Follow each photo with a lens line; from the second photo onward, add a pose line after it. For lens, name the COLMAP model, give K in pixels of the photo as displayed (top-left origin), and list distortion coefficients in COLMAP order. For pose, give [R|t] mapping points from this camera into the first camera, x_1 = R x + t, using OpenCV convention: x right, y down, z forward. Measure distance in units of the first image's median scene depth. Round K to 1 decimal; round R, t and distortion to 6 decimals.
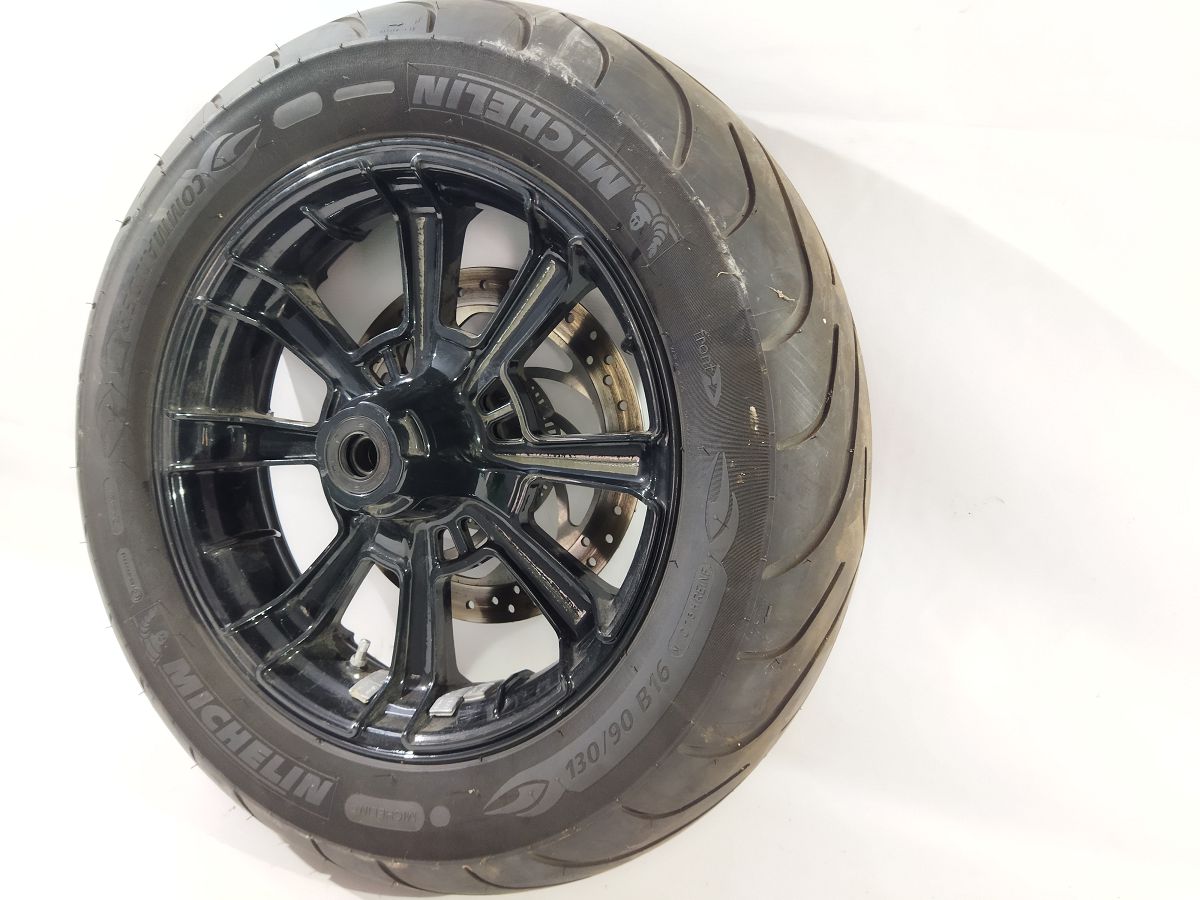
lens RADIAL K [[908.4, 0, 595.3], [0, 908.4, 443.7], [0, 0, 1]] dist [0.061177, -0.082550]
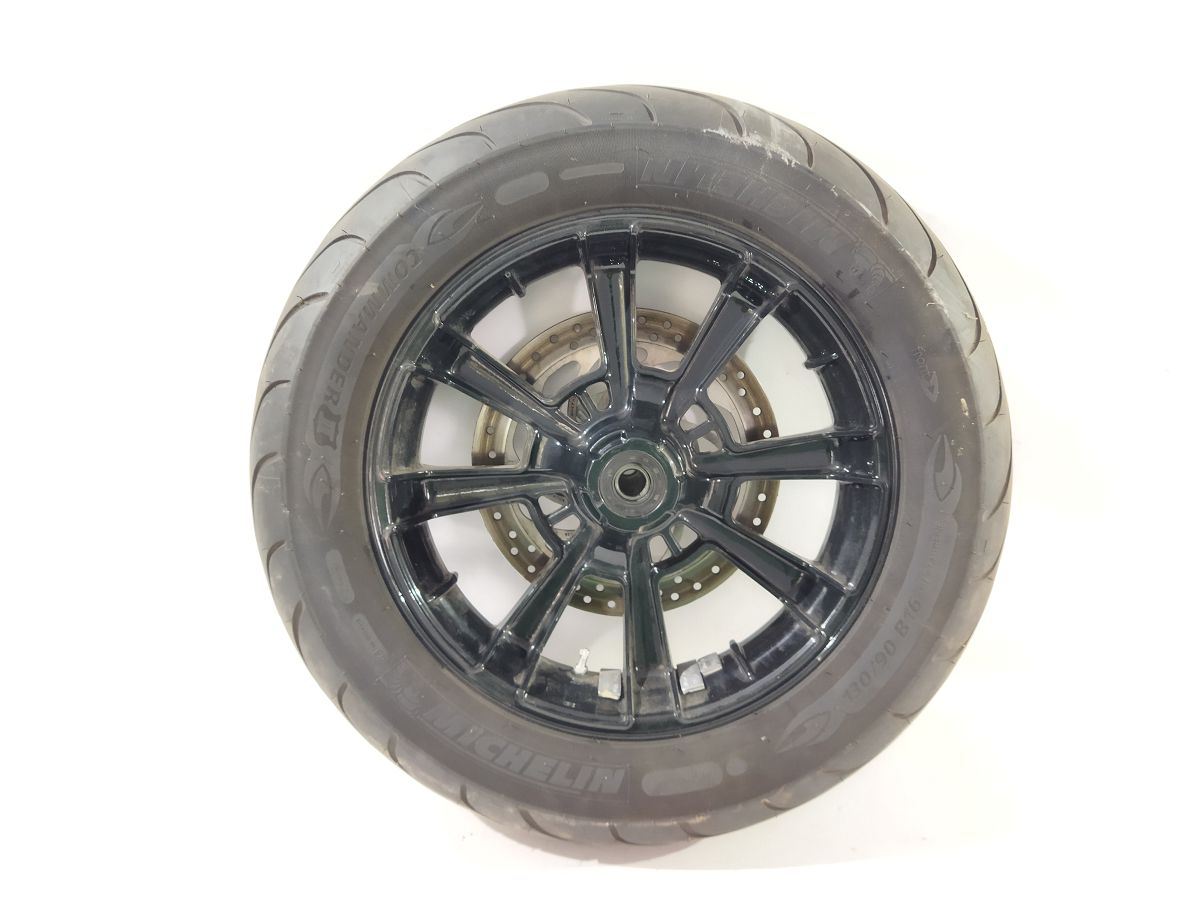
lens RADIAL K [[908.4, 0, 602.2], [0, 908.4, 444.3], [0, 0, 1]] dist [0.061177, -0.082550]
pose [[0.914851, -0.147311, 0.375961, -0.748736], [0.142399, 0.988960, 0.040991, -0.093334], [-0.377849, 0.016036, 0.925728, -0.062077]]
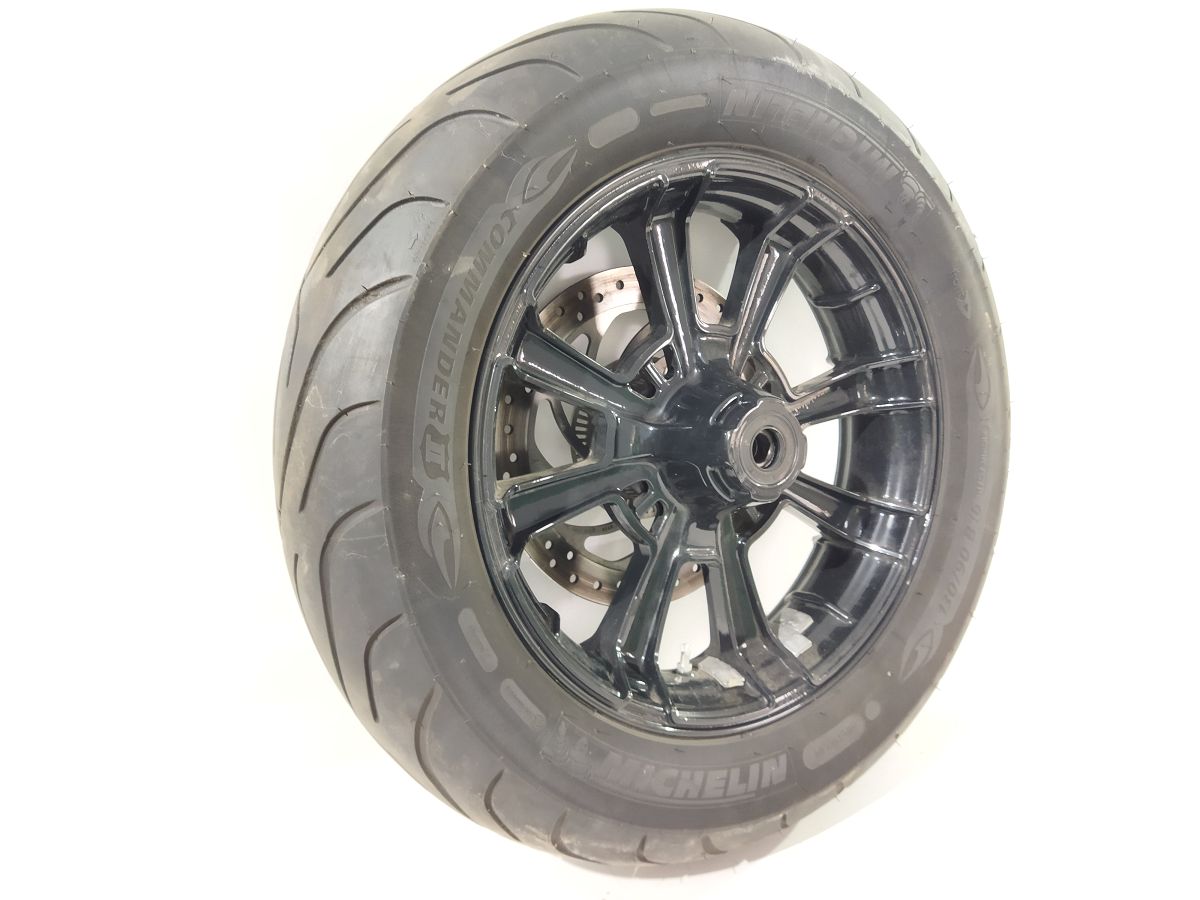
lens RADIAL K [[908.4, 0, 597.4], [0, 908.4, 440.5], [0, 0, 1]] dist [0.061177, -0.082550]
pose [[0.580314, -0.307371, 0.754161, -1.216548], [0.278163, 0.945159, 0.171173, -0.242192], [-0.765415, 0.110446, 0.633988, 0.492463]]
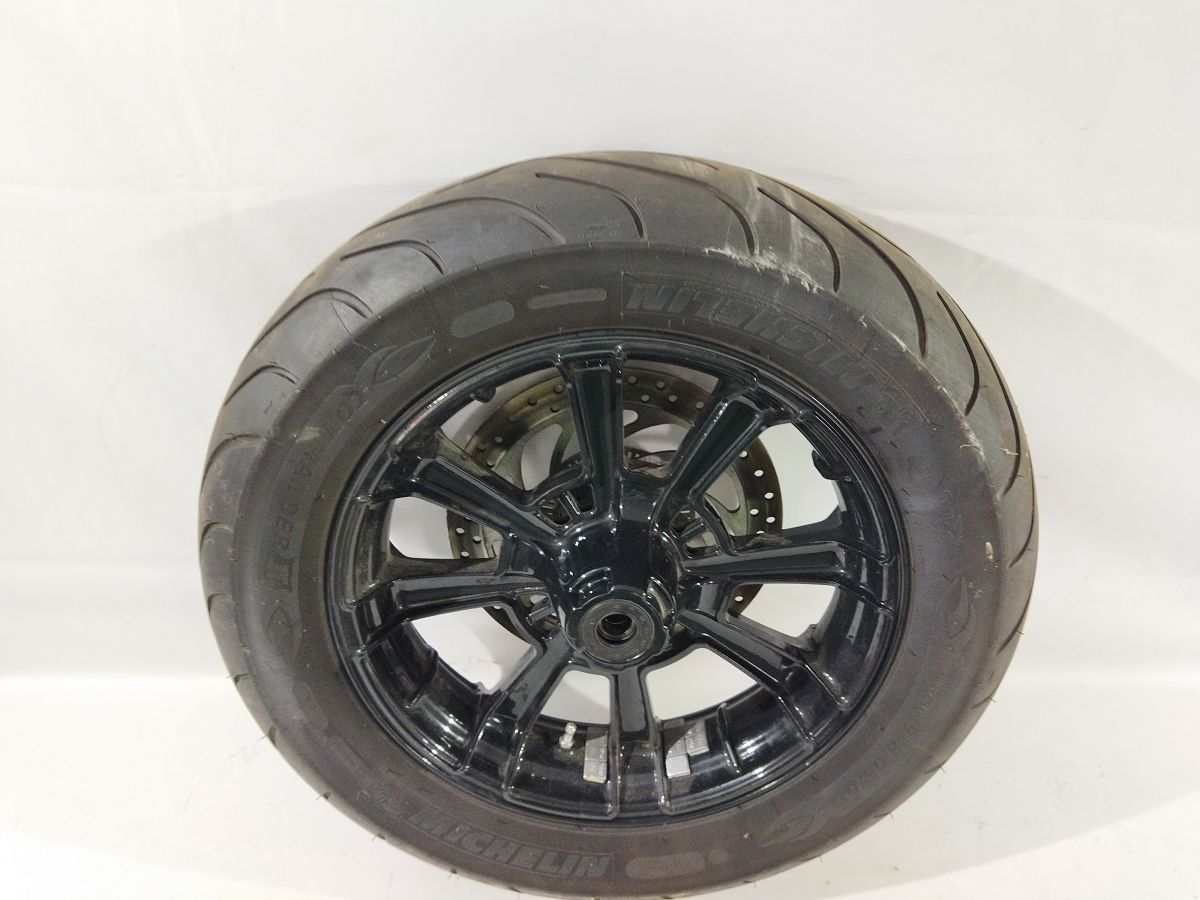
lens RADIAL K [[908.4, 0, 597.9], [0, 908.4, 441.3], [0, 0, 1]] dist [0.061177, -0.082550]
pose [[0.916460, -0.264799, 0.299971, -0.561185], [0.148567, 0.921292, 0.359373, -0.600888], [-0.371522, -0.284786, 0.883667, 0.129257]]
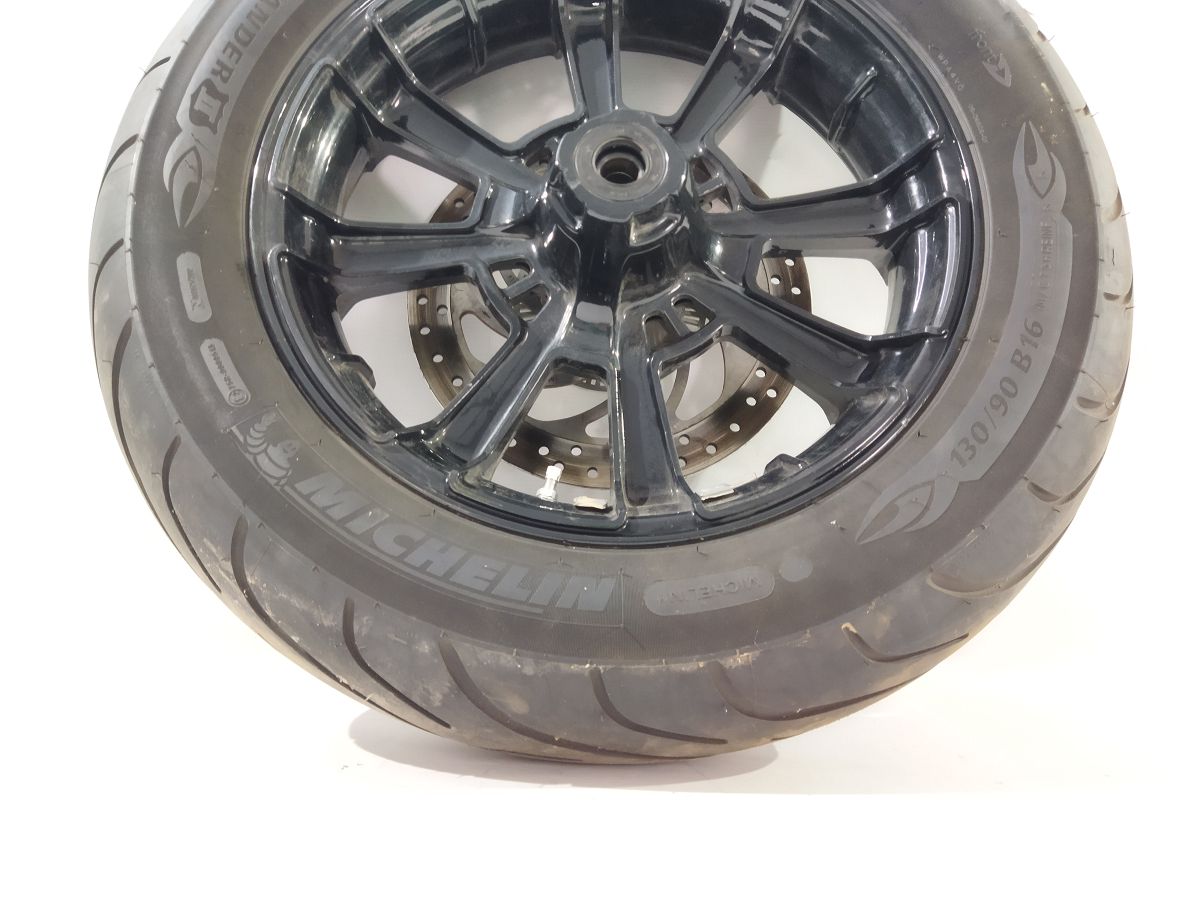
lens RADIAL K [[908.4, 0, 598.7], [0, 908.4, 450.0], [0, 0, 1]] dist [0.061177, -0.082550]
pose [[0.905122, 0.014054, 0.424919, -0.655766], [0.151085, 0.923583, -0.352375, 0.574372], [-0.397400, 0.383141, 0.833832, 0.418388]]
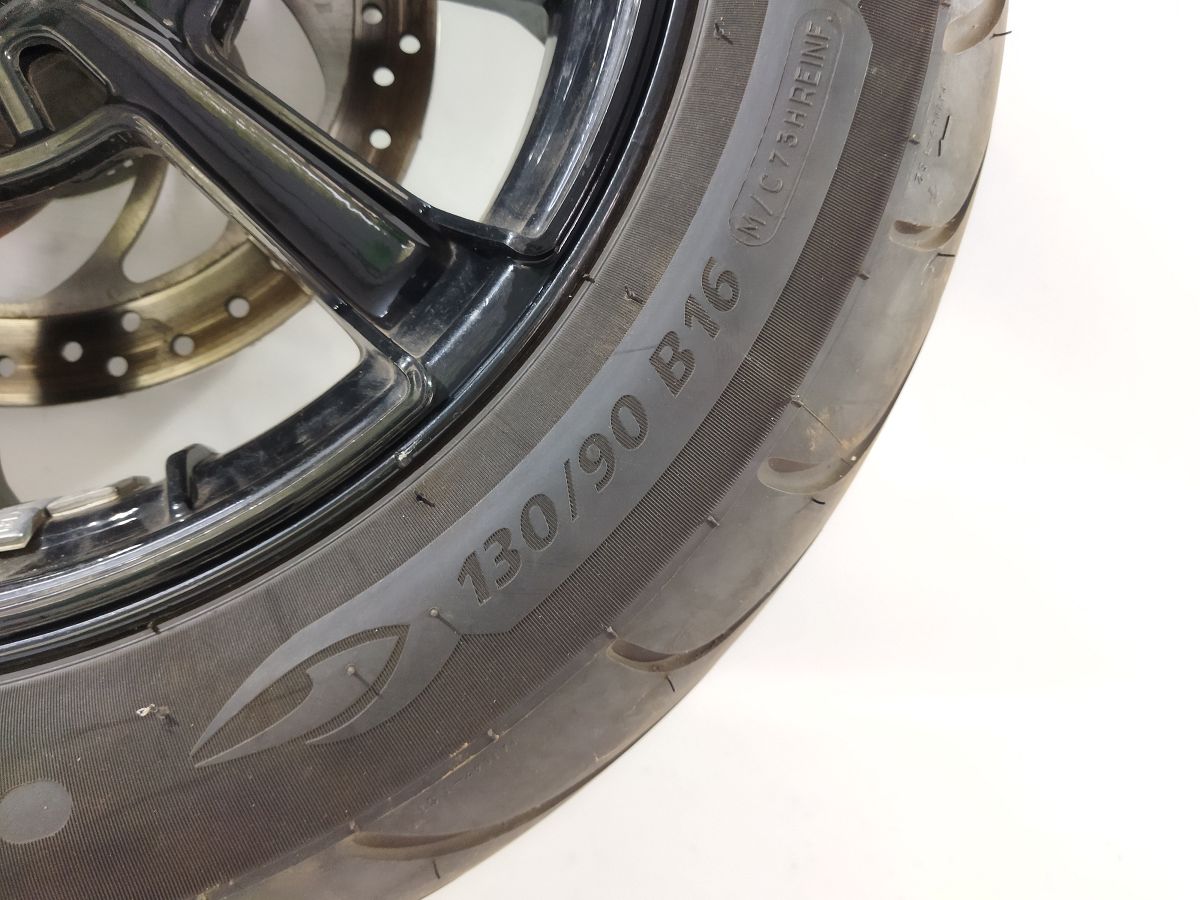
lens RADIAL K [[908.4, 0, 602.2], [0, 908.4, 451.8], [0, 0, 1]] dist [0.061177, -0.082550]
pose [[0.839182, -0.028030, 0.543128, -0.177212], [0.040974, 0.999091, -0.011748, 0.301454], [-0.542305, 0.032113, 0.839568, 0.638231]]
